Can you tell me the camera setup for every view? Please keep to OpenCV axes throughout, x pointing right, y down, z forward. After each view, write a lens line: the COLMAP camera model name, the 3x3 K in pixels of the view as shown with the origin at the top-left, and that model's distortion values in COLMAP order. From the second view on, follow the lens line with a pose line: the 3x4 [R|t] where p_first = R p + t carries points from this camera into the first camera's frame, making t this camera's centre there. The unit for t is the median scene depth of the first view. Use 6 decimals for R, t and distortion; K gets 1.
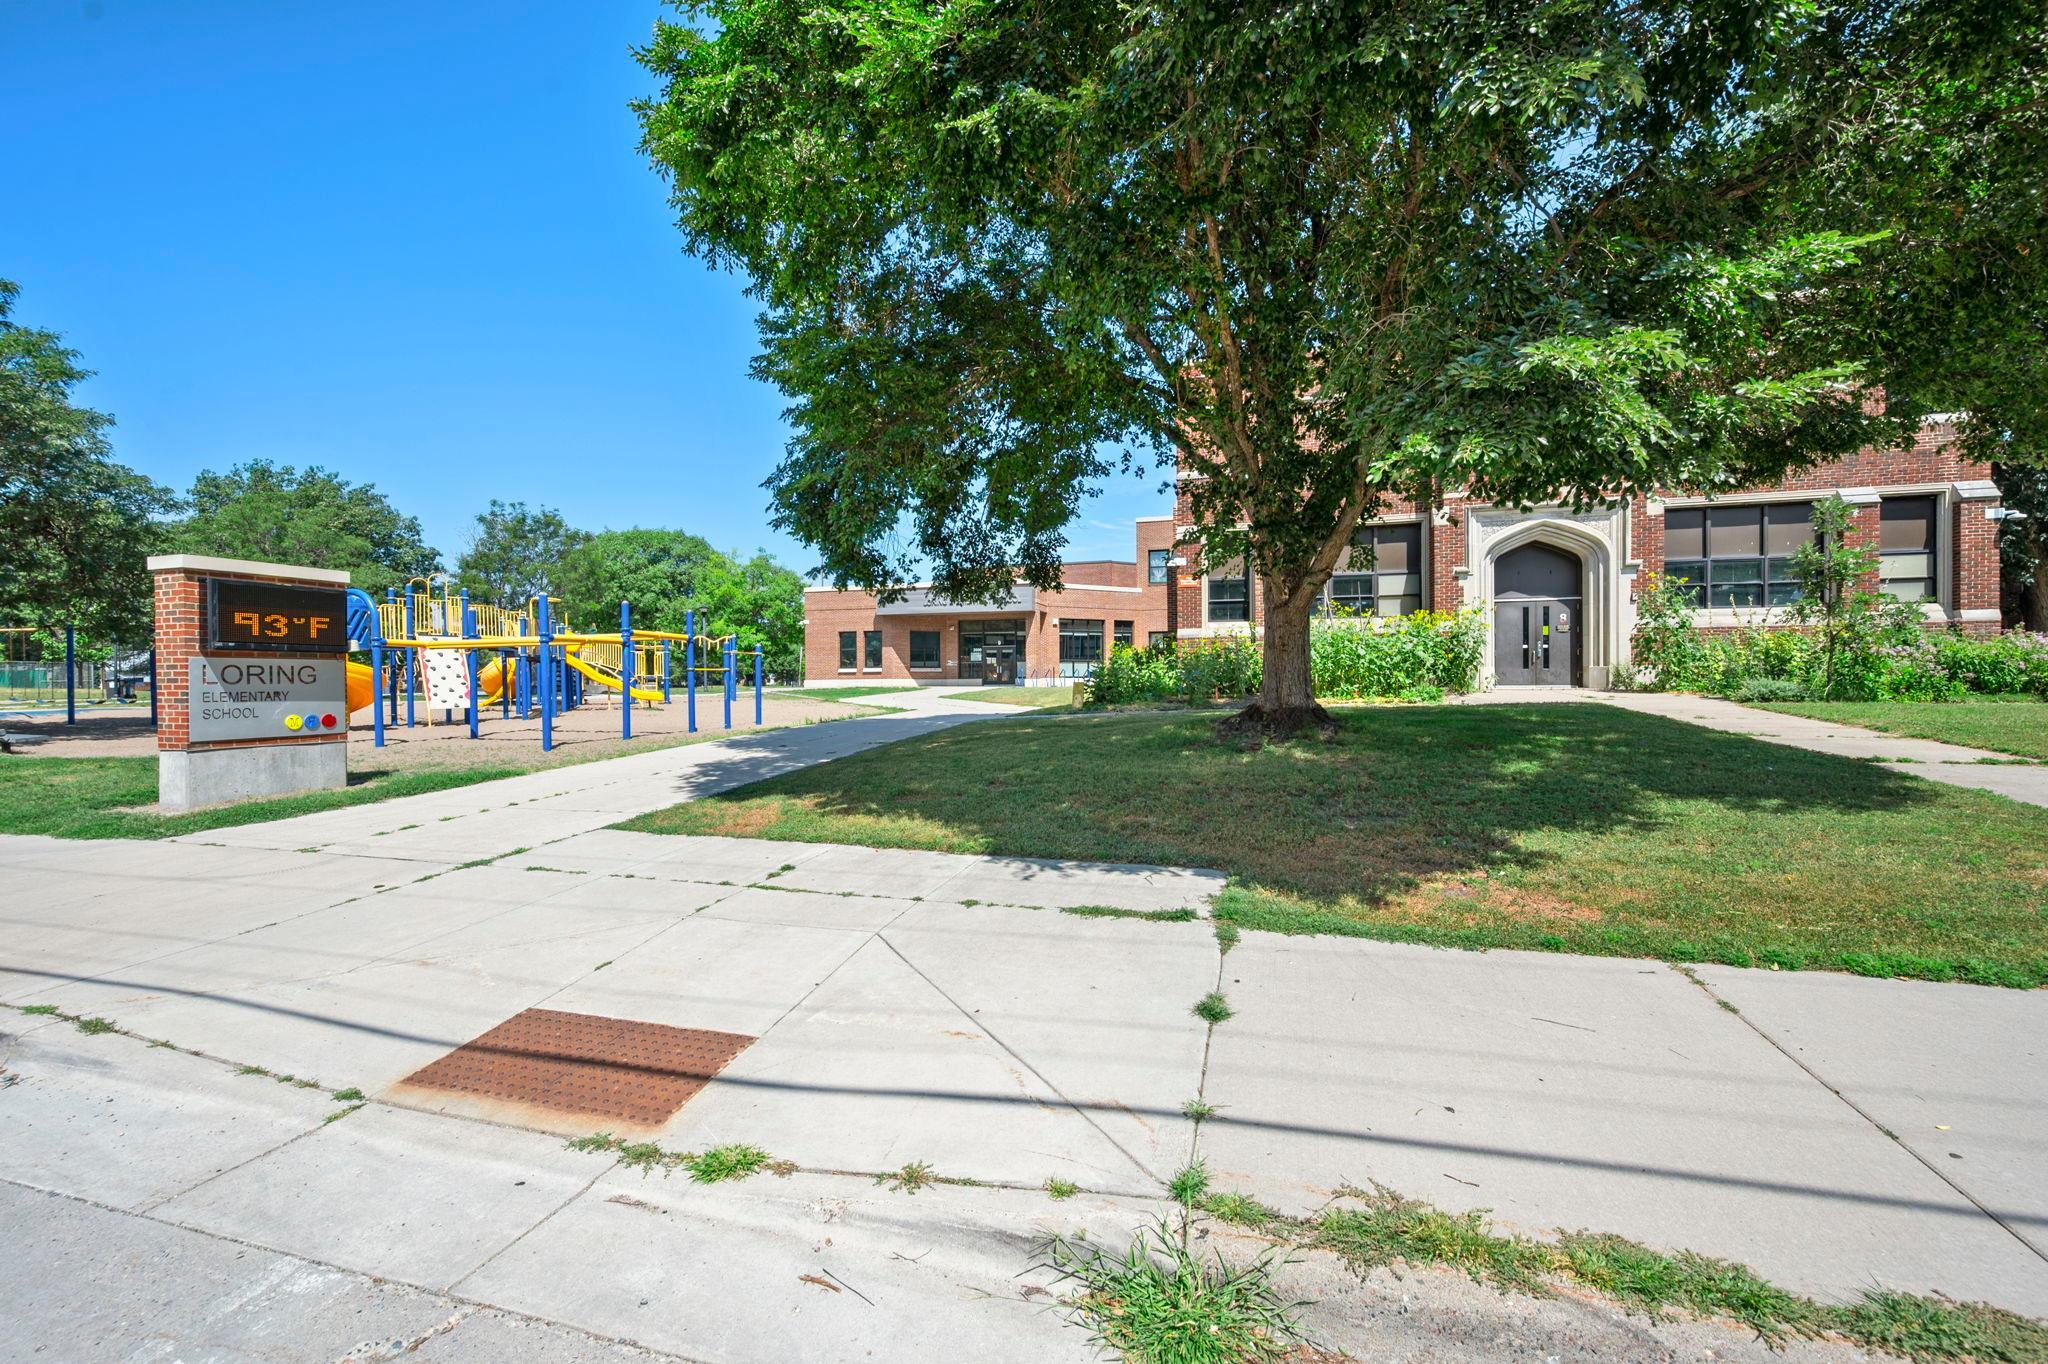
lens RADIAL K [[814.7, 0, 1016.5], [0, 814.7, 686.8], [0, 0, 1]] dist [0.004287, 0.000163]
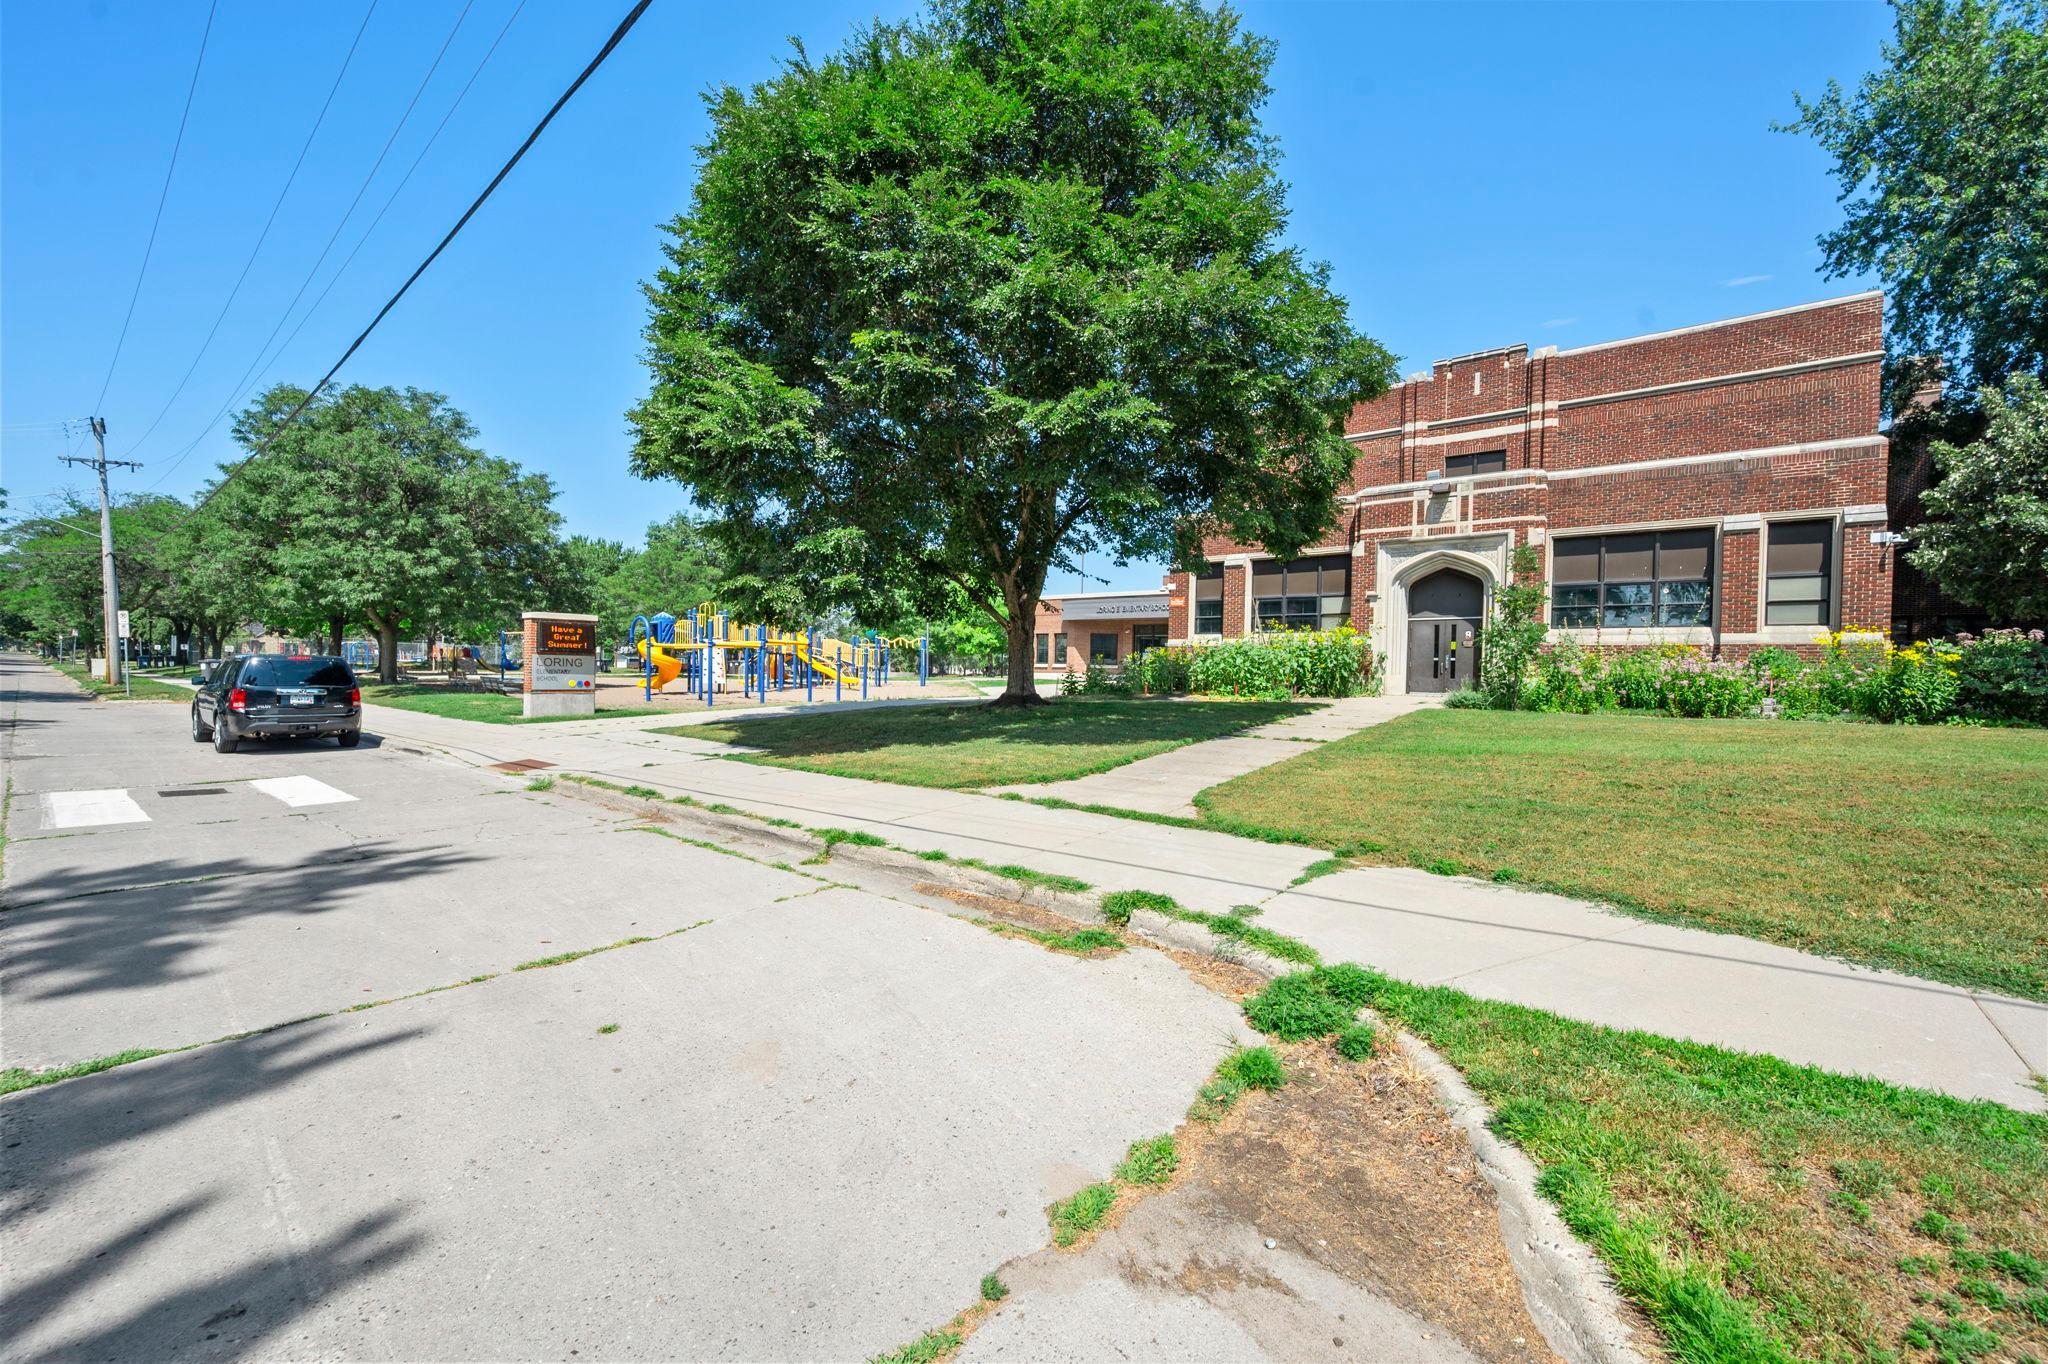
lens RADIAL K [[814.7, 0, 1018.5], [0, 814.7, 686.1], [0, 0, 1]] dist [0.004287, 0.000163]
pose [[0.923365, 0.033505, -0.382459, 0.583180], [-0.031333, 0.999438, 0.011906, -0.007634], [0.382643, 0.000990, 0.923896, -0.320424]]
